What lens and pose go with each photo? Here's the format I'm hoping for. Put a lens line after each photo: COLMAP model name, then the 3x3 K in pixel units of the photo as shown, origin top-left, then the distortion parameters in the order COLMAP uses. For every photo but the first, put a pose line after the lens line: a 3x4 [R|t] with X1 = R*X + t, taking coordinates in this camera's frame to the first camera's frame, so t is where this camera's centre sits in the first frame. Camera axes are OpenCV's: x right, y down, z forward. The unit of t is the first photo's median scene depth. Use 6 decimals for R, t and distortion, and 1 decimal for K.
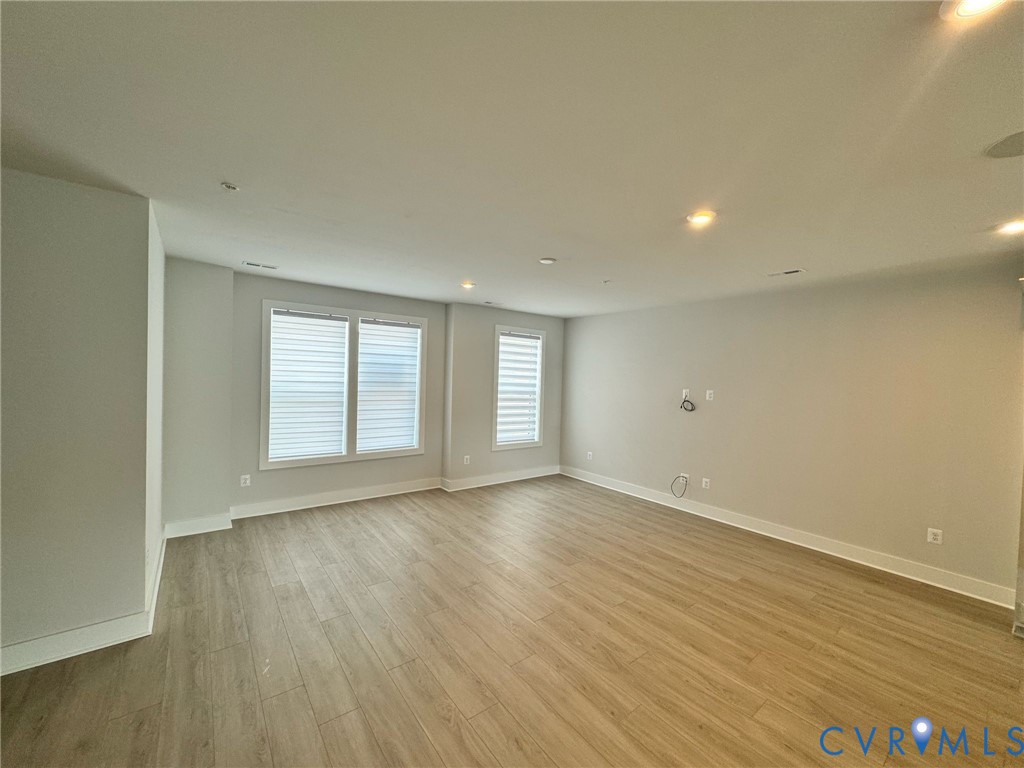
lens RADIAL K [[408.2, 0, 510.7], [0, 408.2, 385.7], [0, 0, 1]] dist [0.000425, -0.000151]
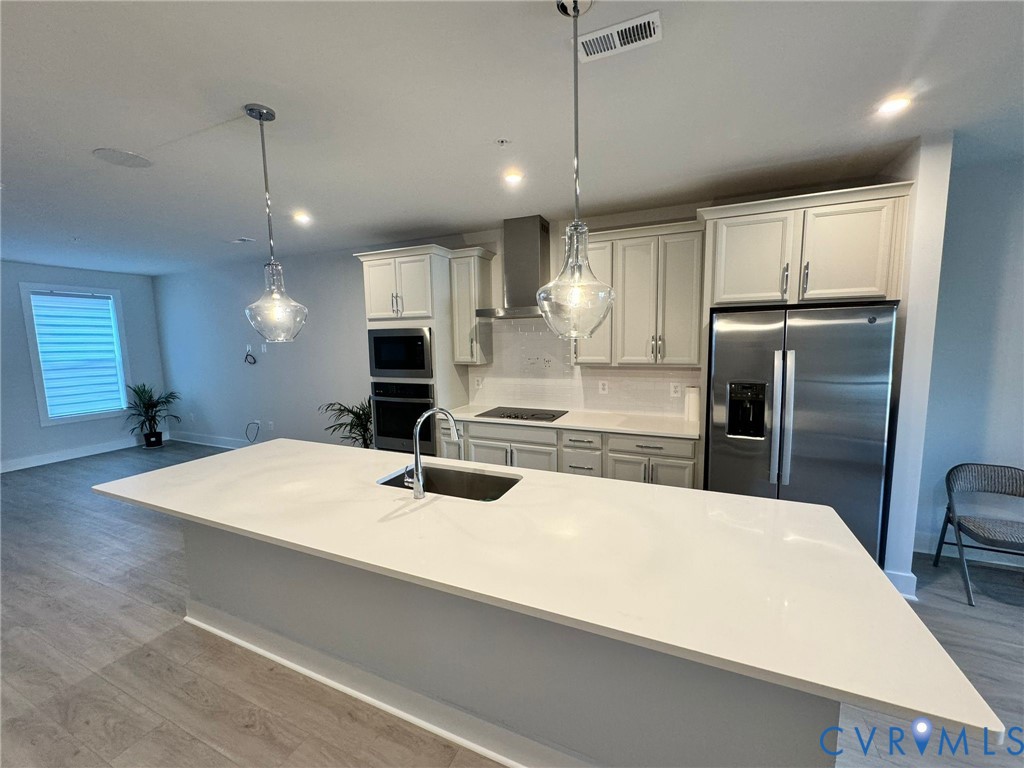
lens RADIAL K [[410.7, 0, 511.0], [0, 410.7, 381.1], [0, 0, 1]] dist [-0.000587, 0.000051]
pose [[0.880219, -0.103492, 0.463145, 0.600326], [0.062116, 0.992661, 0.103762, 0.040741], [-0.470484, -0.062564, 0.880188, -0.351050]]
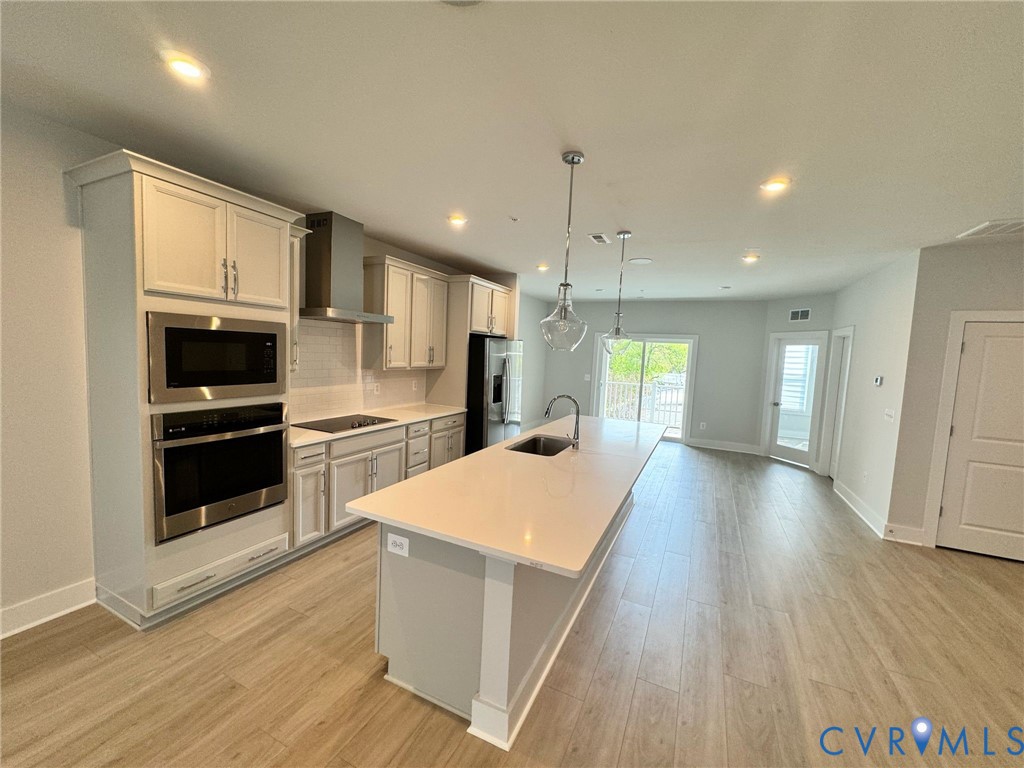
lens RADIAL K [[408.2, 0, 510.7], [0, 408.2, 385.7], [0, 0, 1]] dist [0.000425, -0.000151]
pose [[-0.449045, -0.126170, 0.884556, 0.173371], [-0.035853, 0.991727, 0.123256, 0.014666], [-0.892789, 0.023634, -0.449854, 0.432642]]
